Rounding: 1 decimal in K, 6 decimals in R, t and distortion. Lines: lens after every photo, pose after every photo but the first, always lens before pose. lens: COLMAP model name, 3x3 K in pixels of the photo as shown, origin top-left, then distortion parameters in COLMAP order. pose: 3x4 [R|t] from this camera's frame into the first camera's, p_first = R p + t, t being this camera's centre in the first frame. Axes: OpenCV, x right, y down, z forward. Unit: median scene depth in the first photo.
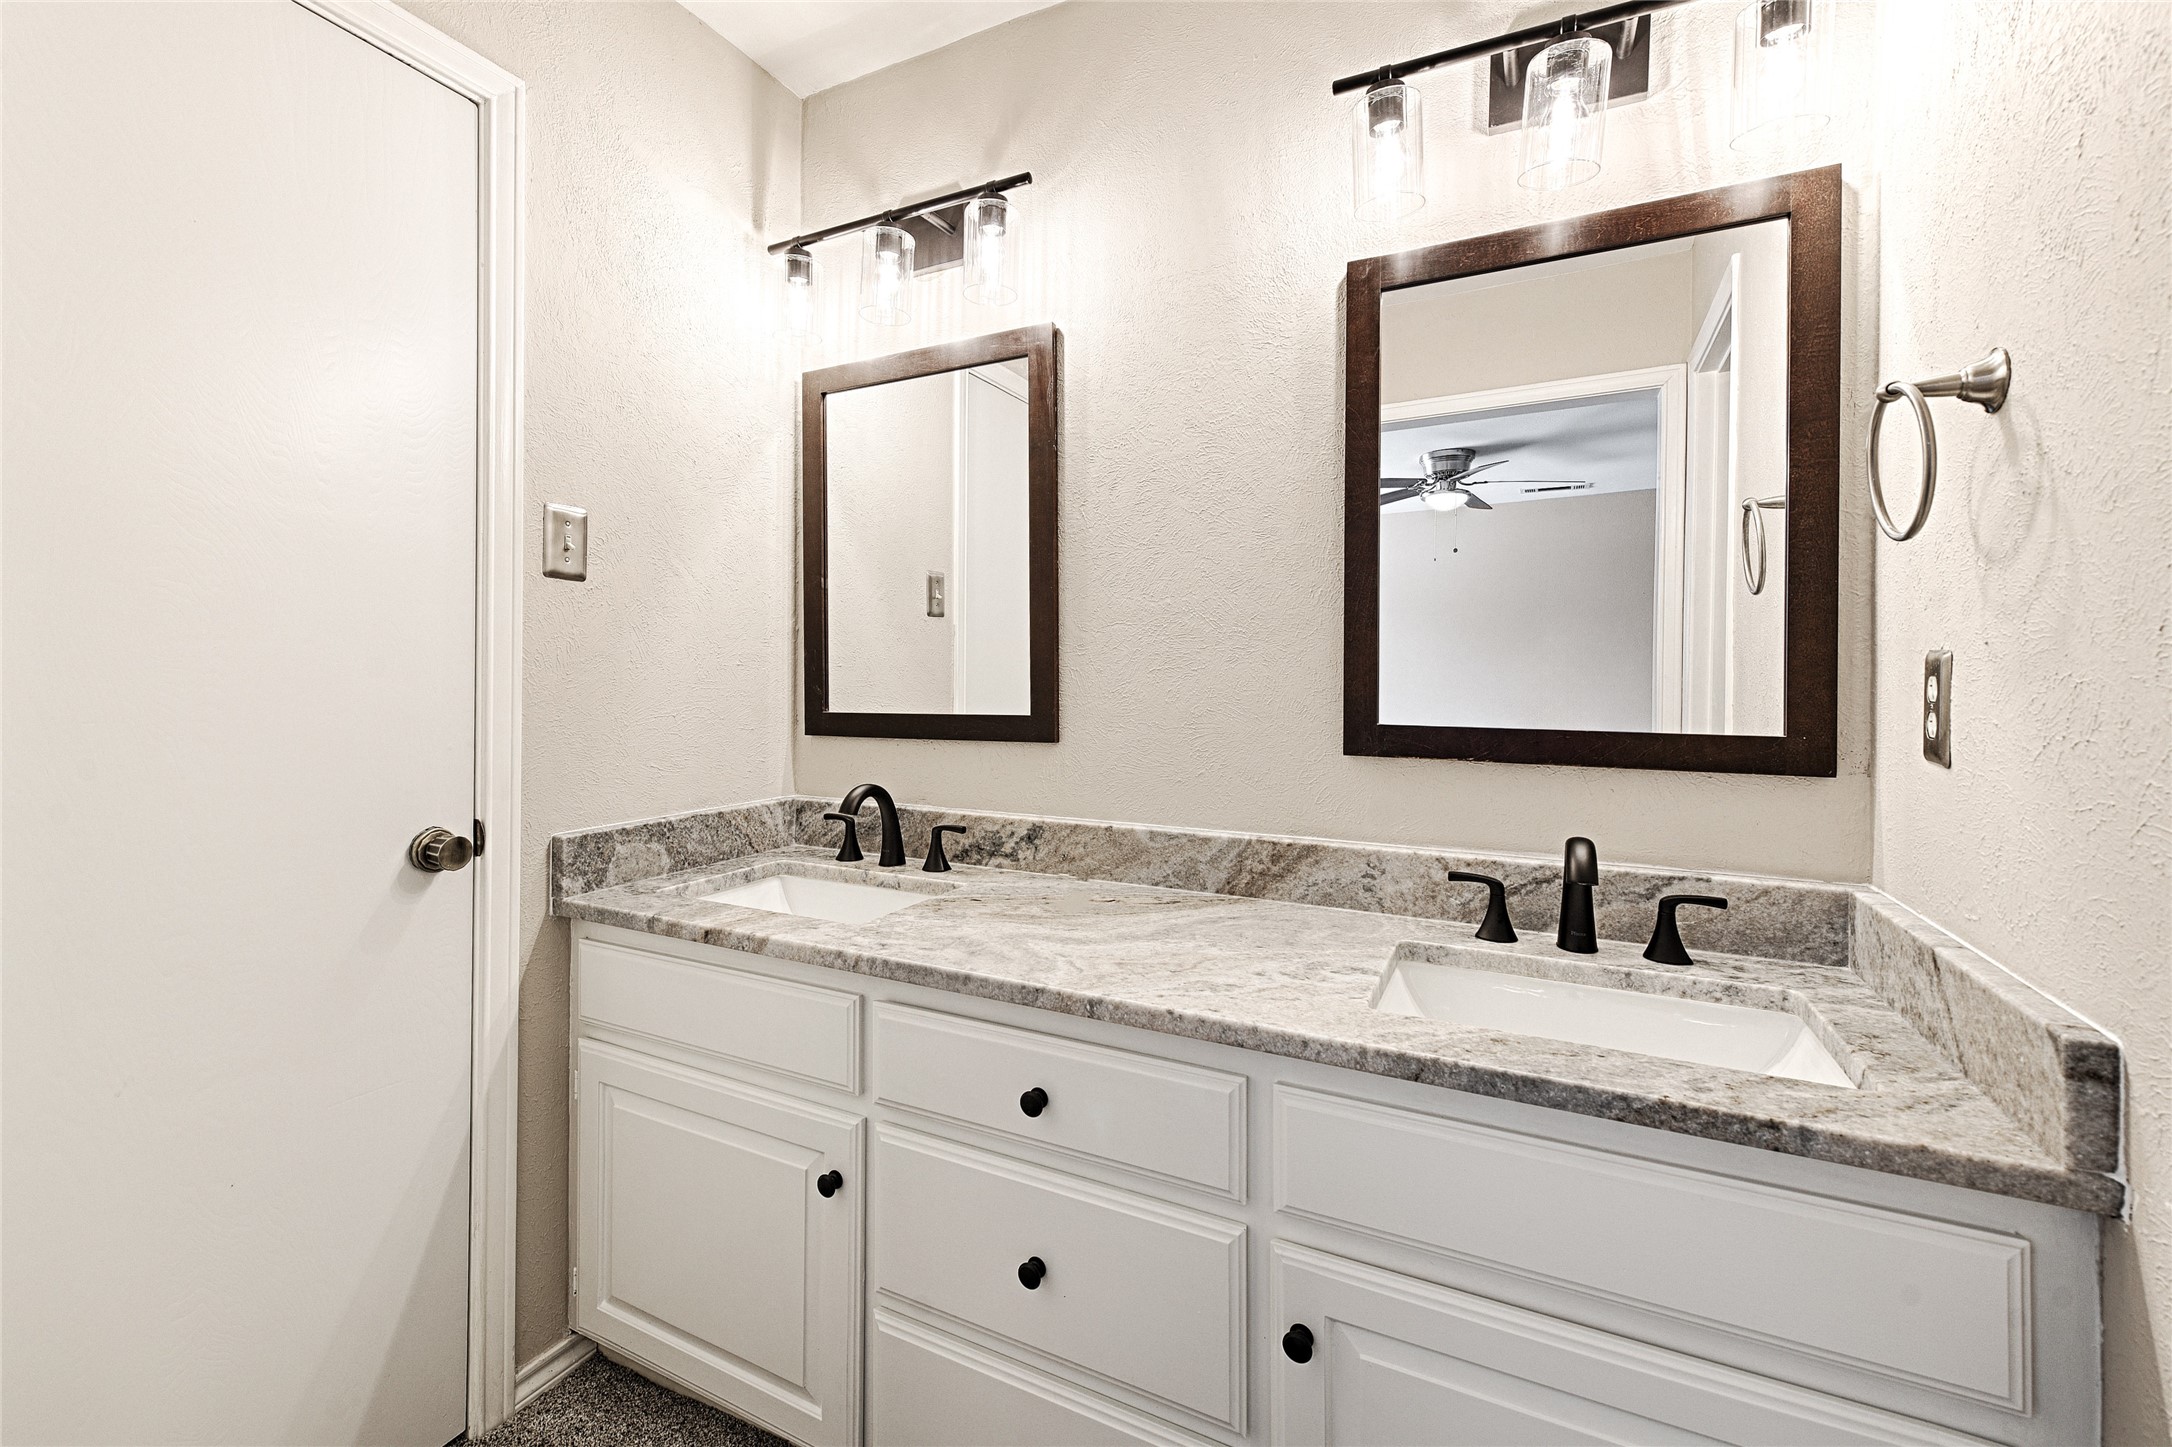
lens RADIAL K [[898.5, 0, 1079.1], [0, 898.5, 678.3], [0, 0, 1]] dist [0.002111, -0.000032]
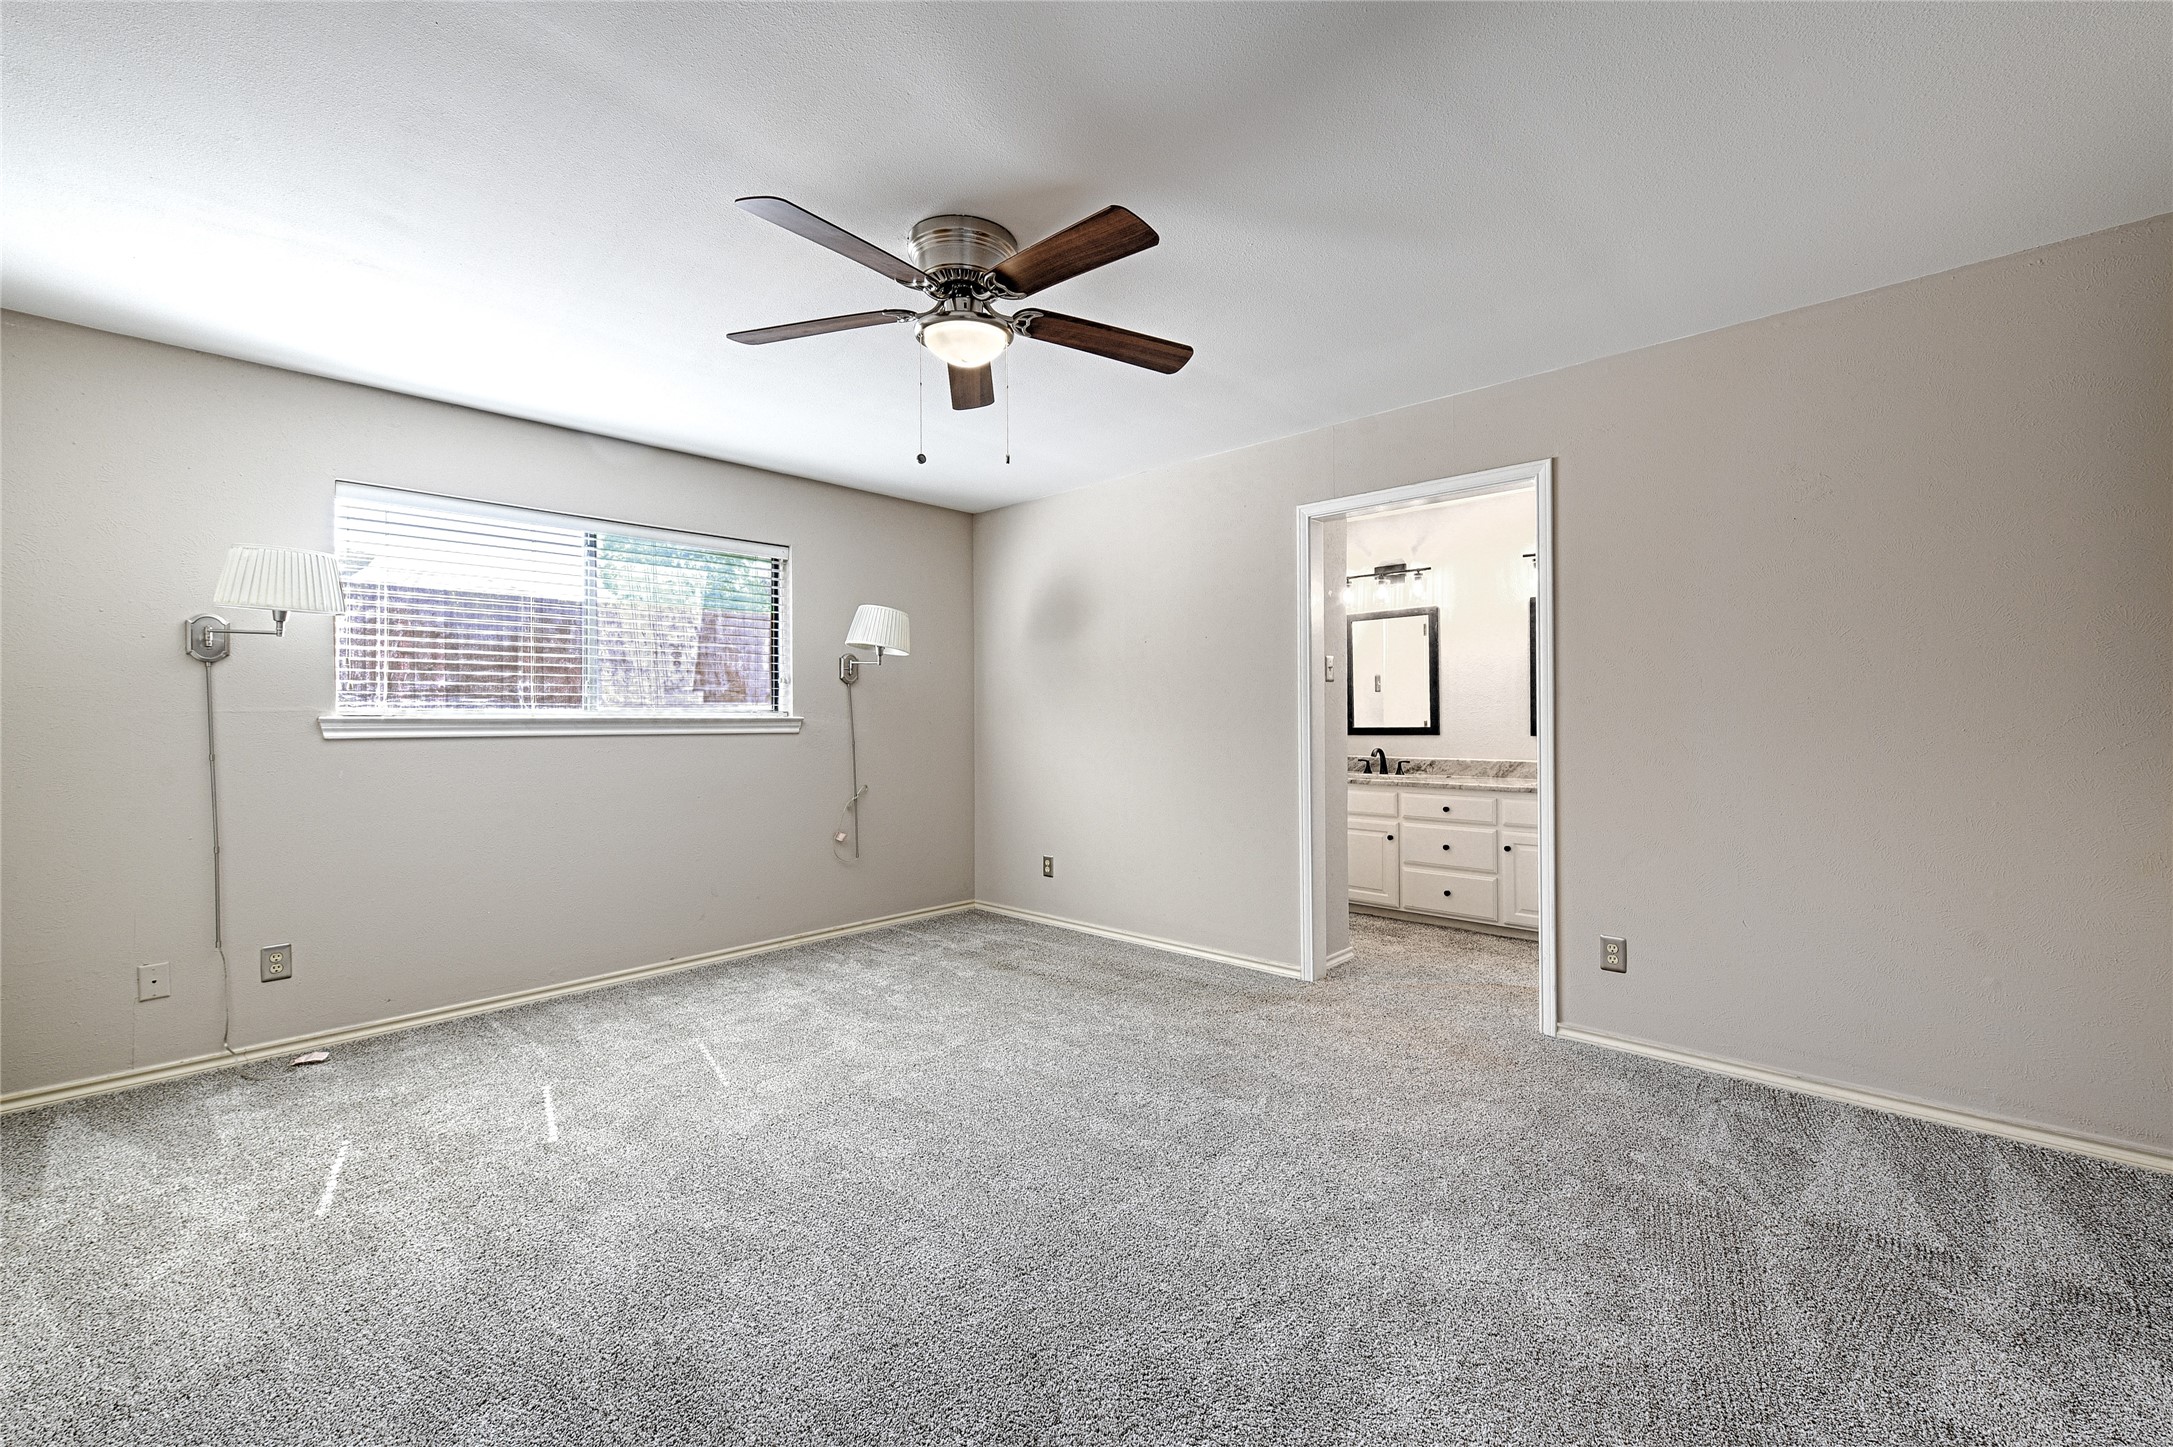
lens RADIAL K [[899.0, 0, 1087.3], [0, 899.0, 724.3], [0, 0, 1]] dist [0.002111, -0.000032]
pose [[0.953935, -0.011825, -0.299780, -0.261247], [0.015490, 0.999831, 0.009852, -0.018498], [0.299613, -0.014042, 0.953957, -2.453838]]
